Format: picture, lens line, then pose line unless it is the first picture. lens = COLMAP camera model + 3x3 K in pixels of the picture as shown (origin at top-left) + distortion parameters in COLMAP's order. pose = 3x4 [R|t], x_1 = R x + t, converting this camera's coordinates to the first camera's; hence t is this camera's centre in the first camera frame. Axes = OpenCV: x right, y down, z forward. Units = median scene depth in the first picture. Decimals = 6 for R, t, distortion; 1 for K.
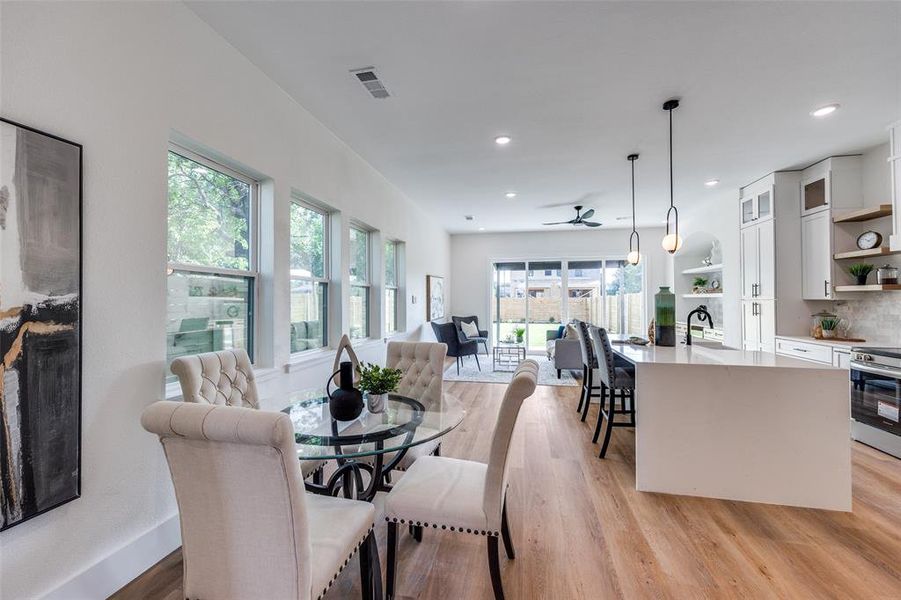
lens RADIAL K [[369.6, 0, 446.5], [0, 369.6, 295.7], [0, 0, 1]] dist [-0.002268, -0.000457]
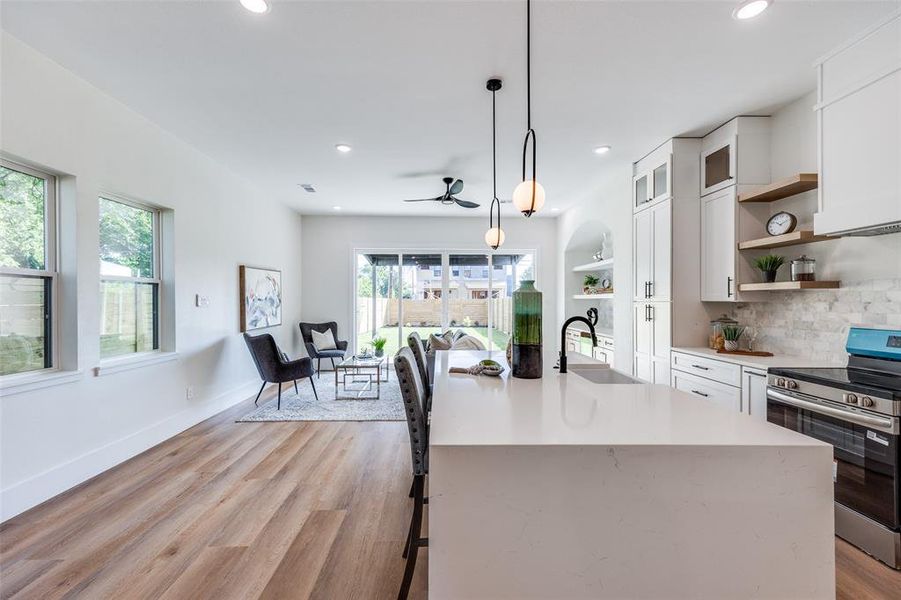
lens RADIAL K [[387.5, 0, 445.8], [0, 387.5, 302.7], [0, 0, 1]] dist [0.002924, 0.000268]
pose [[0.973748, 0.000251, 0.227630, 0.223504], [-0.003634, 0.999889, 0.014446, 0.003171], [-0.227601, -0.014894, 0.973641, 0.289354]]
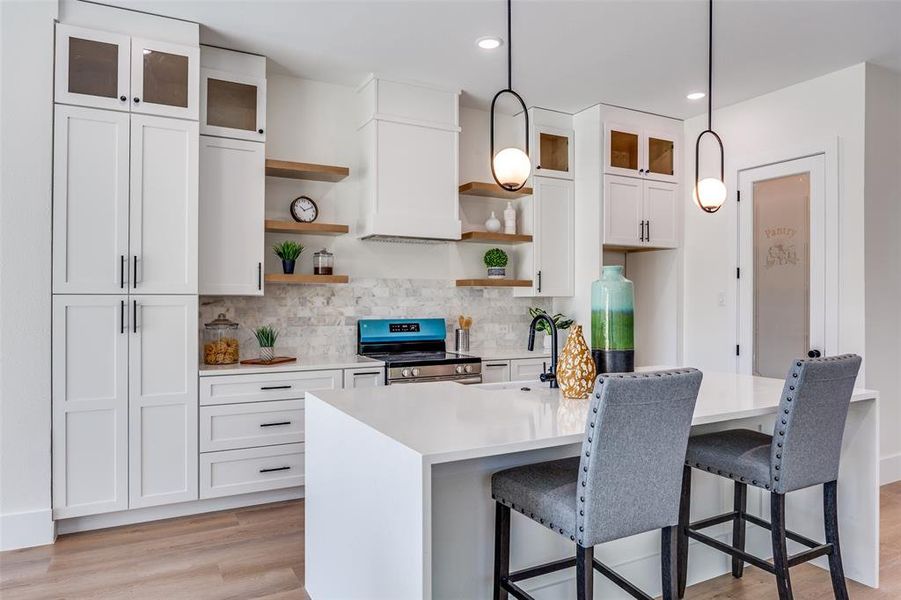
lens RADIAL K [[582.6, 0, 441.0], [0, 582.6, 295.3], [0, 0, 1]] dist [-0.011995, -0.001928]
pose [[-0.637666, 0.004321, 0.770301, 0.117065], [-0.012145, 0.999804, -0.015662, 0.018331], [-0.770217, -0.019343, -0.637488, 1.165461]]
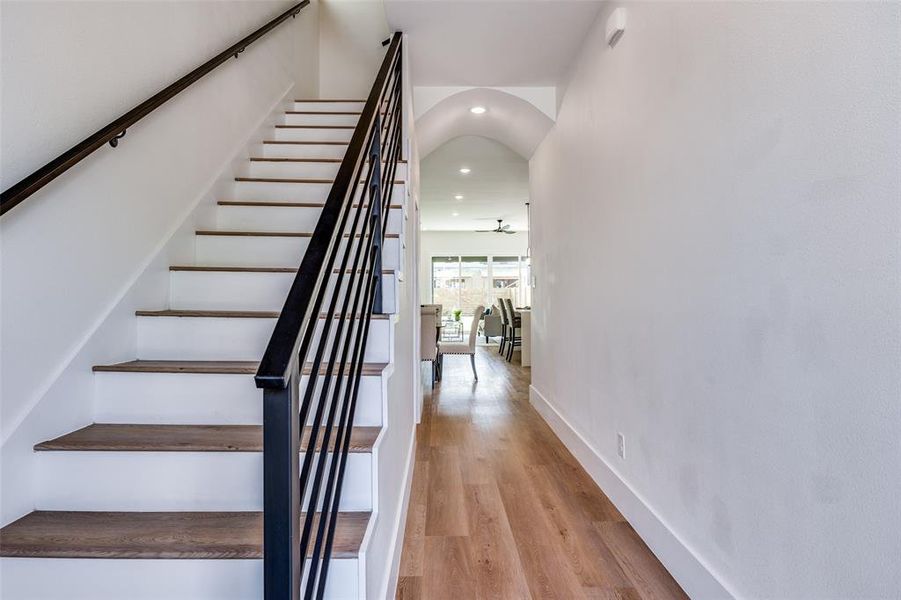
lens RADIAL K [[483.0, 0, 446.7], [0, 483.0, 303.8], [0, 0, 1]] dist [0.002113, 0.000010]
pose [[0.975075, -0.011514, 0.221577, -0.314402], [0.003944, 0.999394, 0.034577, 0.011448], [-0.221841, -0.032842, 0.974530, -0.944968]]
